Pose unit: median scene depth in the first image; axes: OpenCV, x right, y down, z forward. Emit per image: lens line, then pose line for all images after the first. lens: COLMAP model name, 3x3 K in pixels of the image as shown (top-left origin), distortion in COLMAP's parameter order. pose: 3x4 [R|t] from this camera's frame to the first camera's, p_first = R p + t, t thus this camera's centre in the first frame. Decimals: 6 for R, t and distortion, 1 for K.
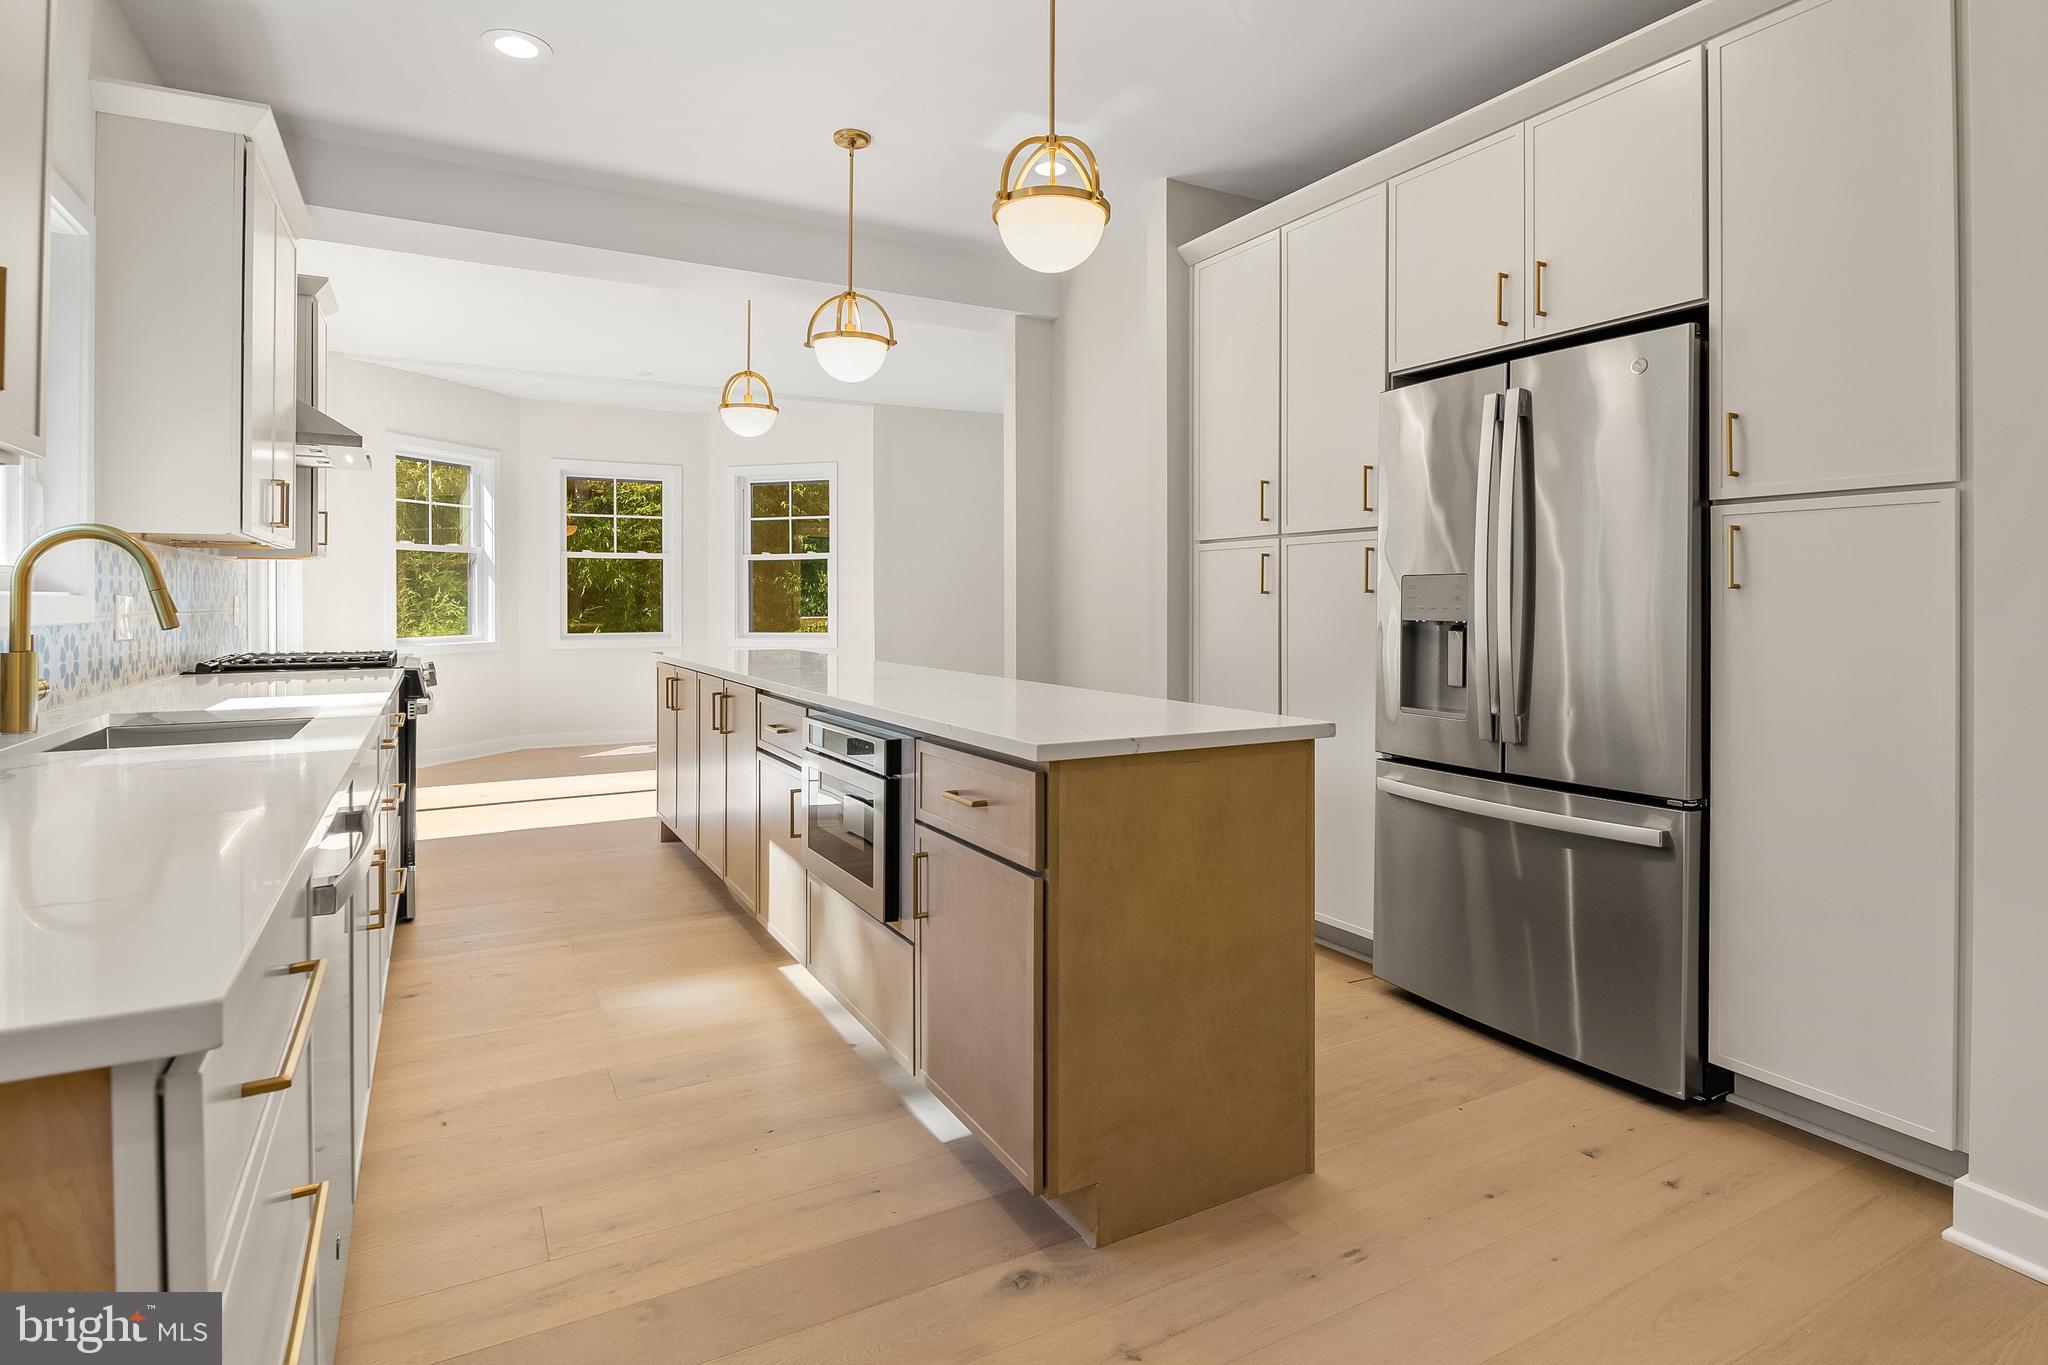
lens RADIAL K [[1062.8, 0, 1041.6], [0, 1062.8, 611.6], [0, 0, 1]] dist [-0.004784, -0.000642]
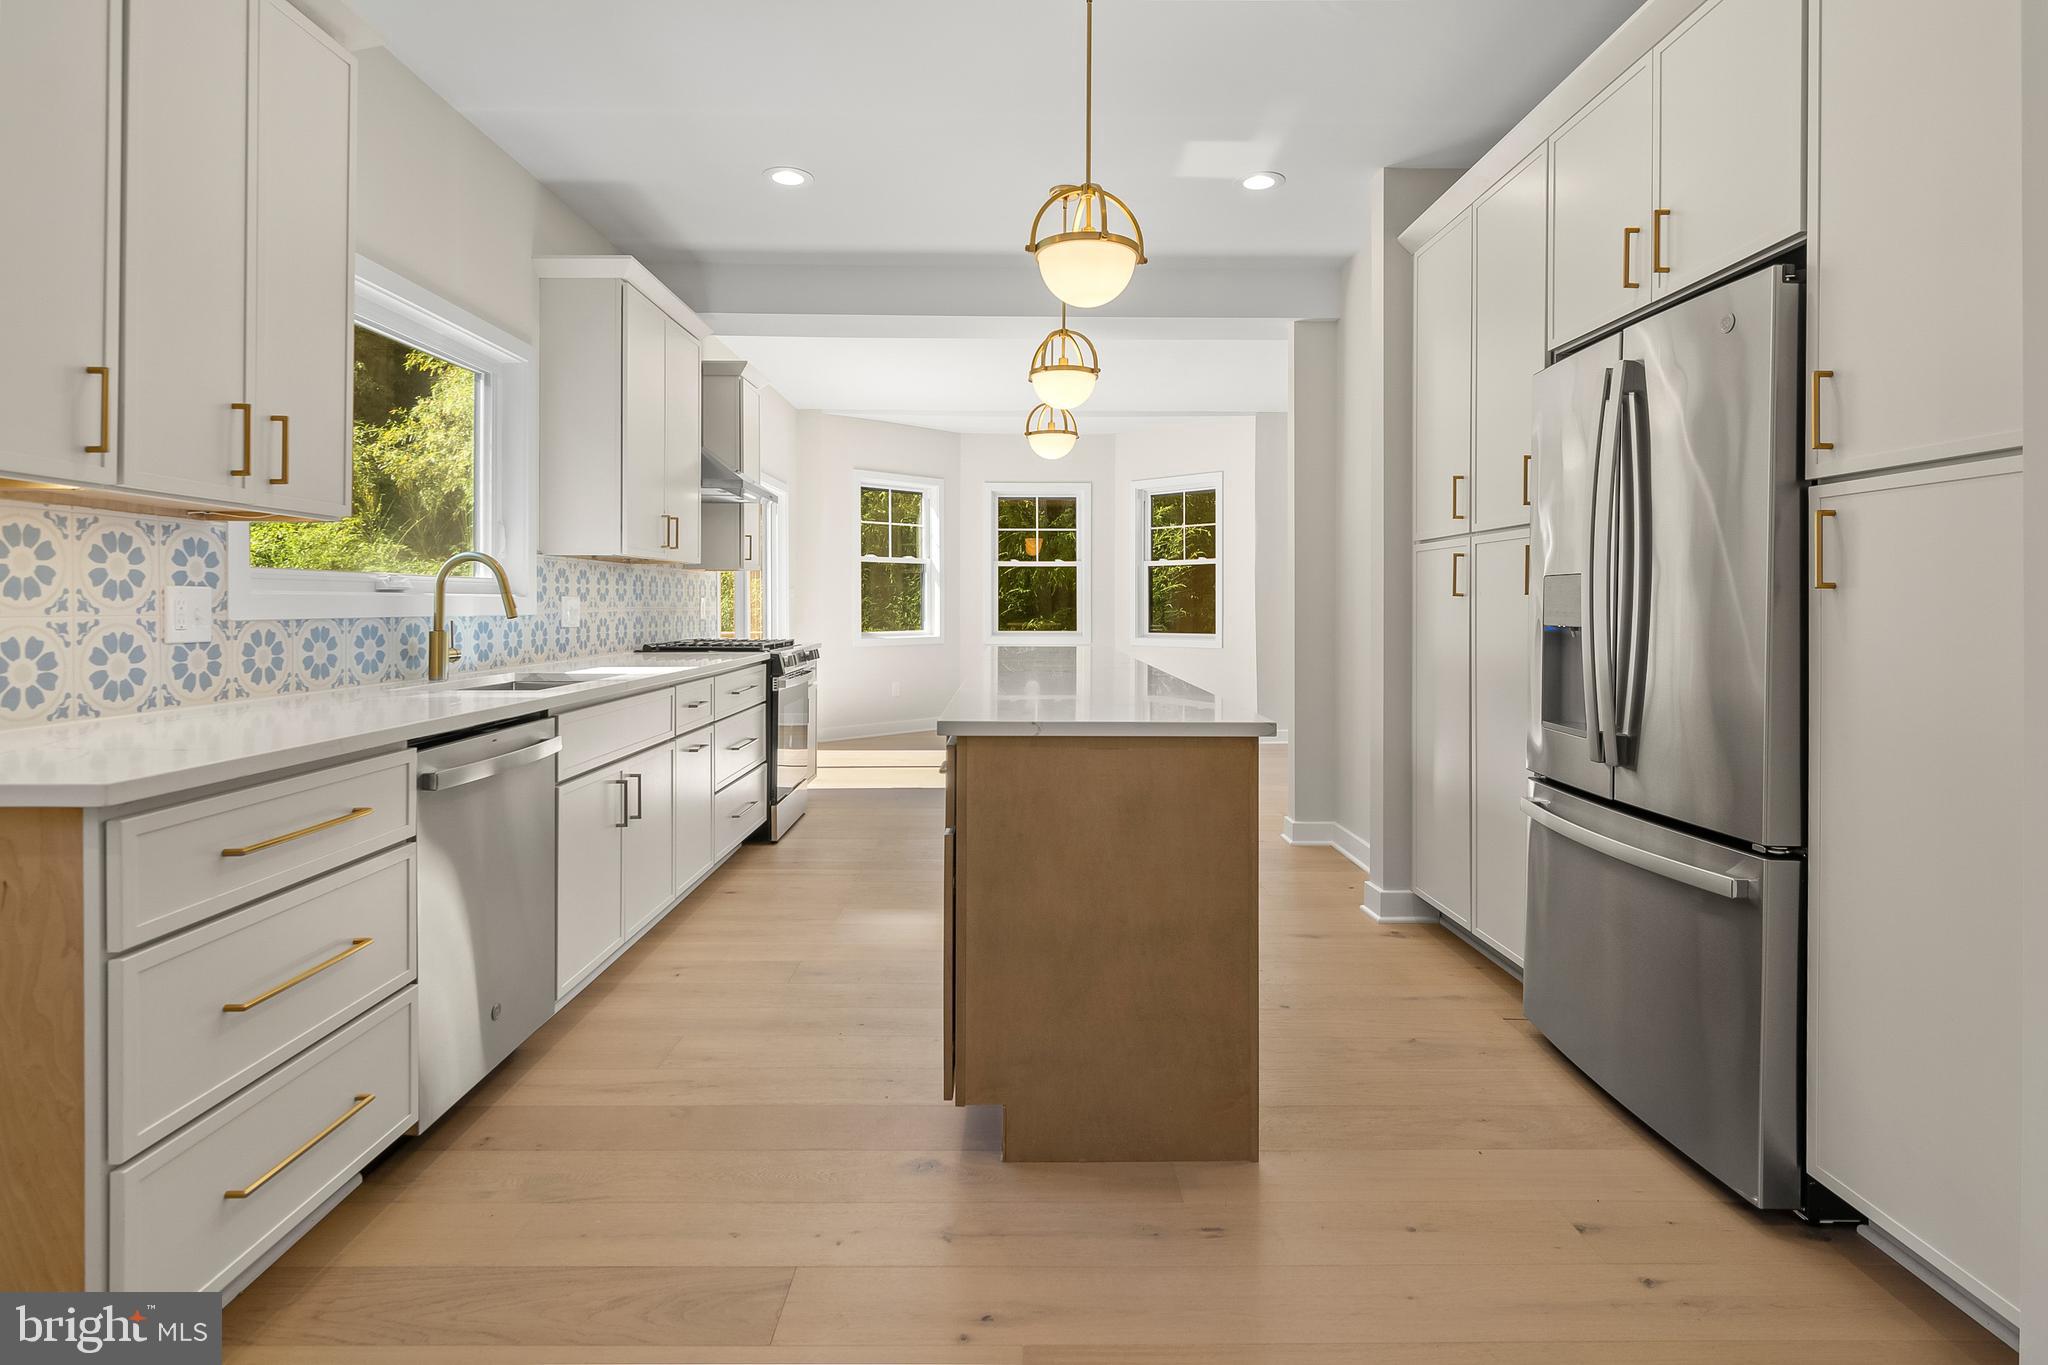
lens RADIAL K [[1062.8, 0, 1066.7], [0, 1062.8, 615.2], [0, 0, 1]] dist [-0.004784, -0.000642]
pose [[0.876454, 0.008272, -0.481414, 0.400691], [-0.008476, 0.999963, 0.001752, 0.001498], [0.481410, 0.002545, 0.876492, 0.012102]]
